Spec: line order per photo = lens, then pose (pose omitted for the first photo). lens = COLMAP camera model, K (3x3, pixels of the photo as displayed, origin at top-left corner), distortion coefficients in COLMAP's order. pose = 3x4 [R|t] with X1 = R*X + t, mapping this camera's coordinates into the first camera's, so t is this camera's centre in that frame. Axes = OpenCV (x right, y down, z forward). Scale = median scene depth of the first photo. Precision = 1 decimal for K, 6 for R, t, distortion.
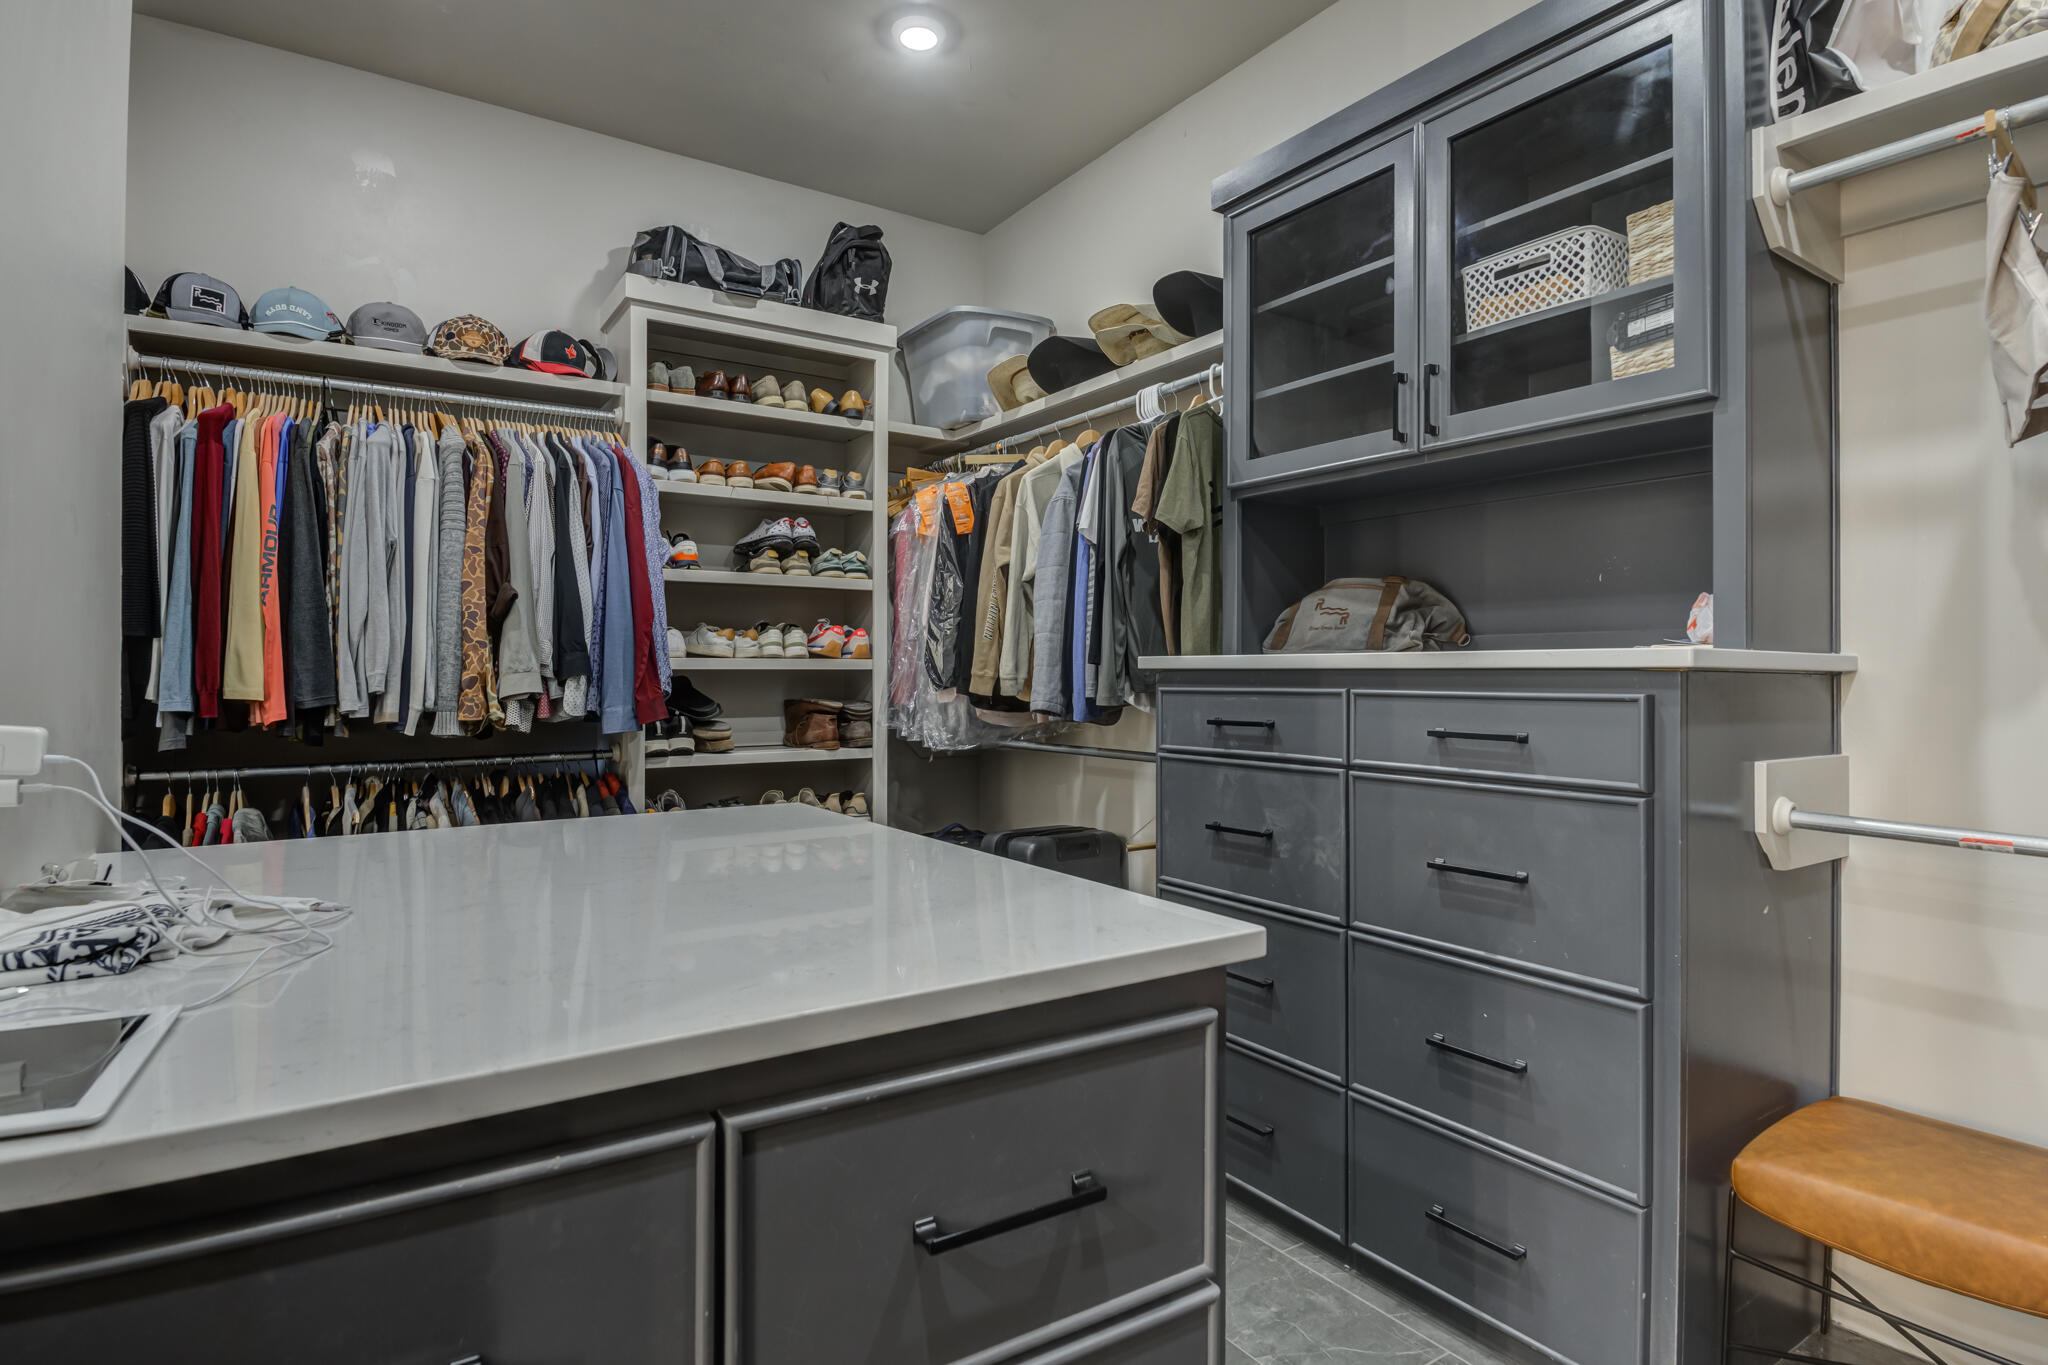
lens RADIAL K [[1008.9, 0, 1013.9], [0, 1008.9, 672.1], [0, 0, 1]] dist [0.000841, -0.005763]
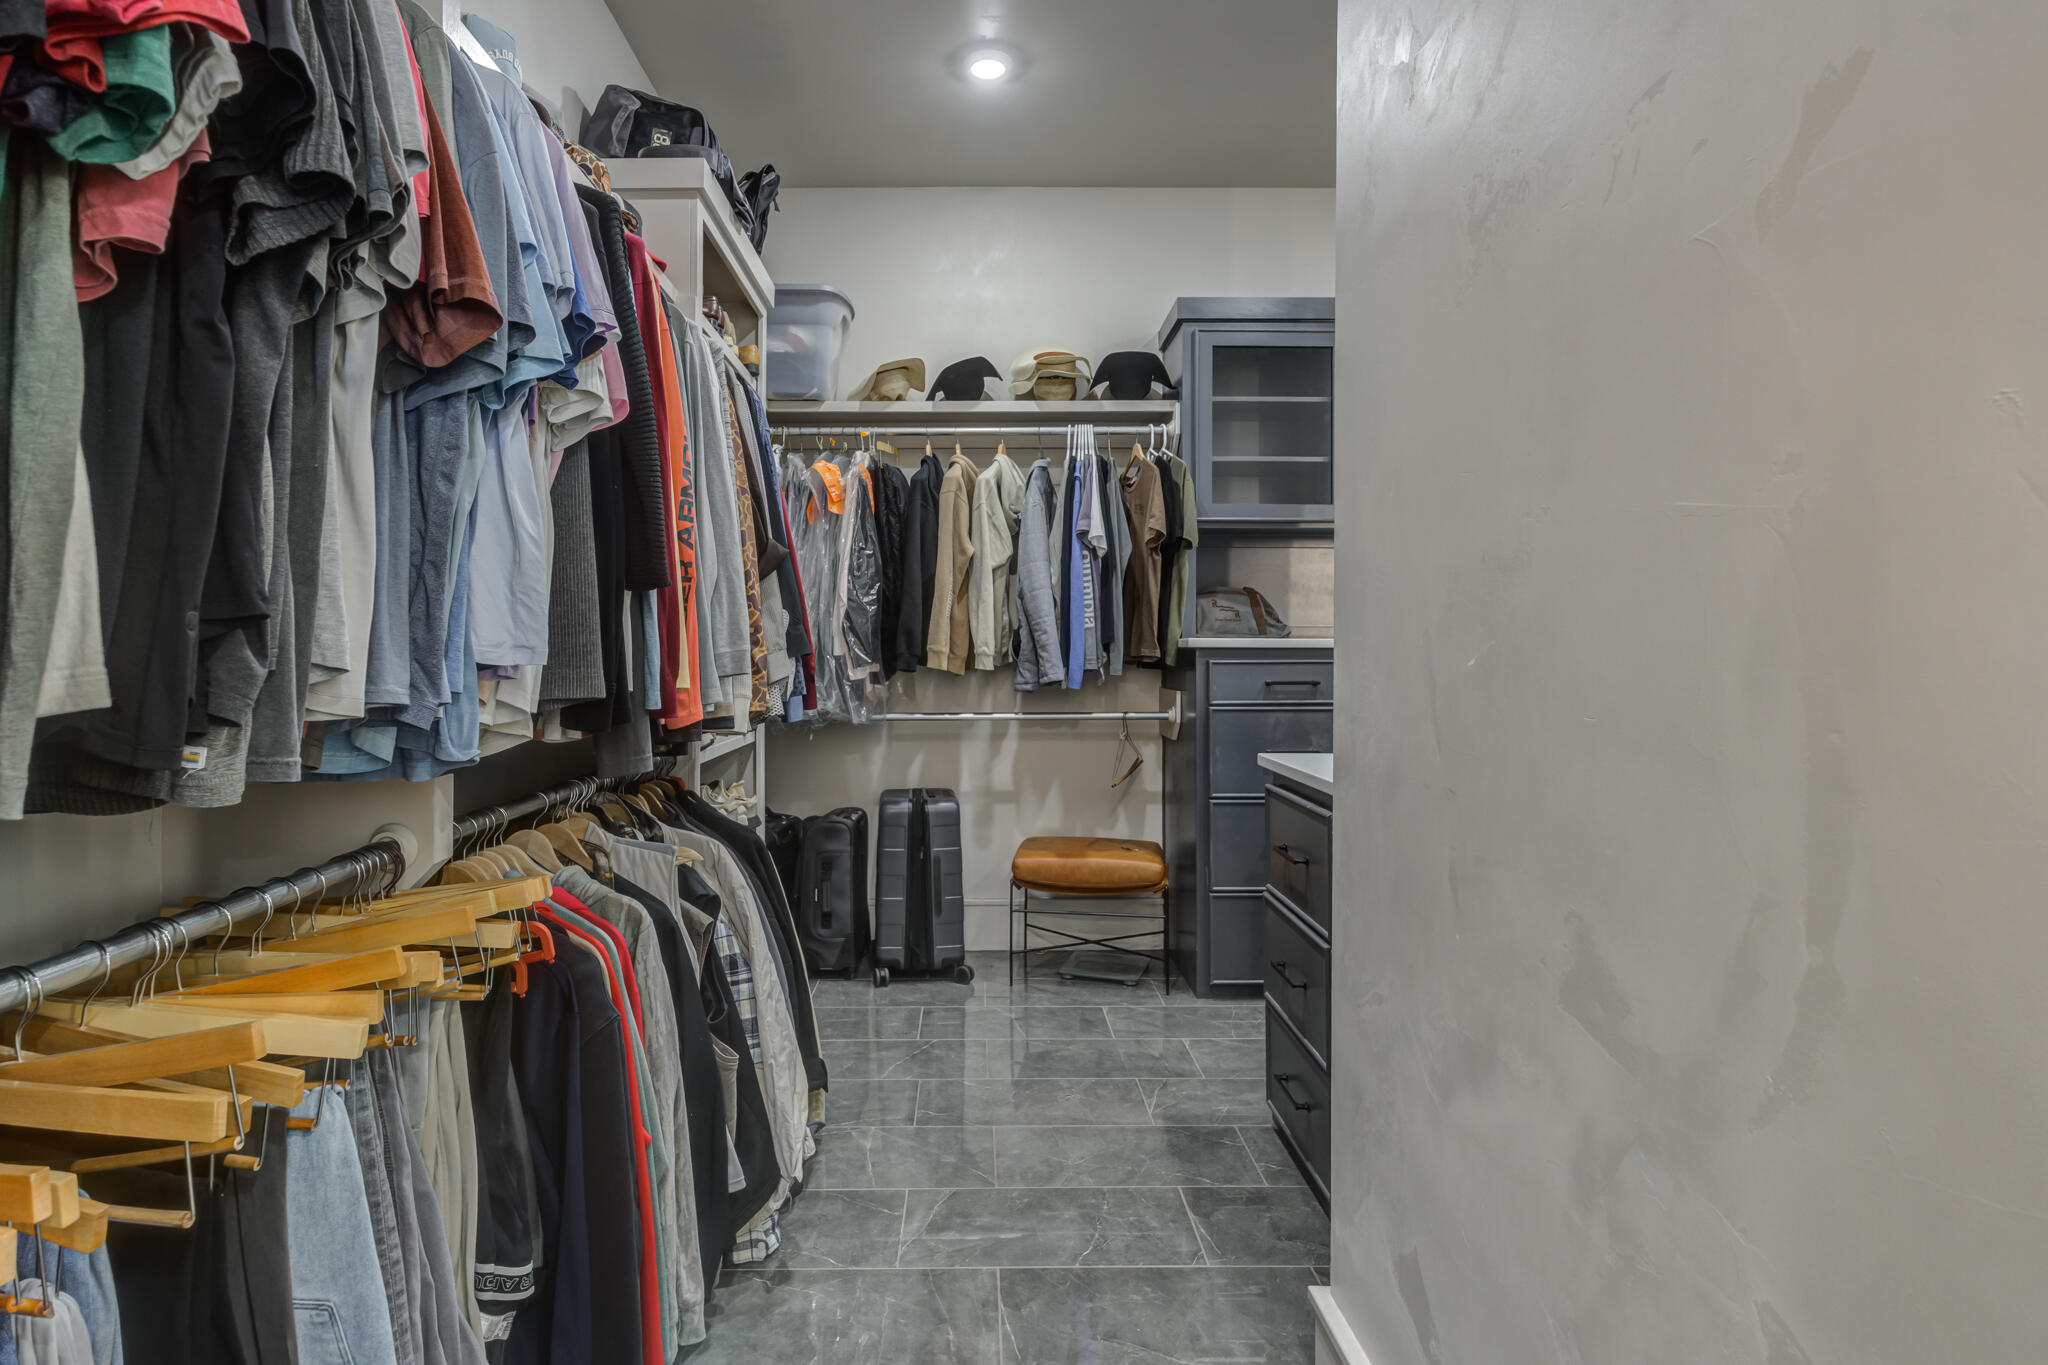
lens RADIAL K [[1008.9, 0, 1013.9], [0, 1008.9, 672.1], [0, 0, 1]] dist [0.000841, -0.005763]
pose [[0.593363, -0.024299, 0.804568, -1.010250], [0.000467, 0.999554, 0.029843, -0.010202], [-0.804935, -0.017333, 0.593110, 0.329332]]
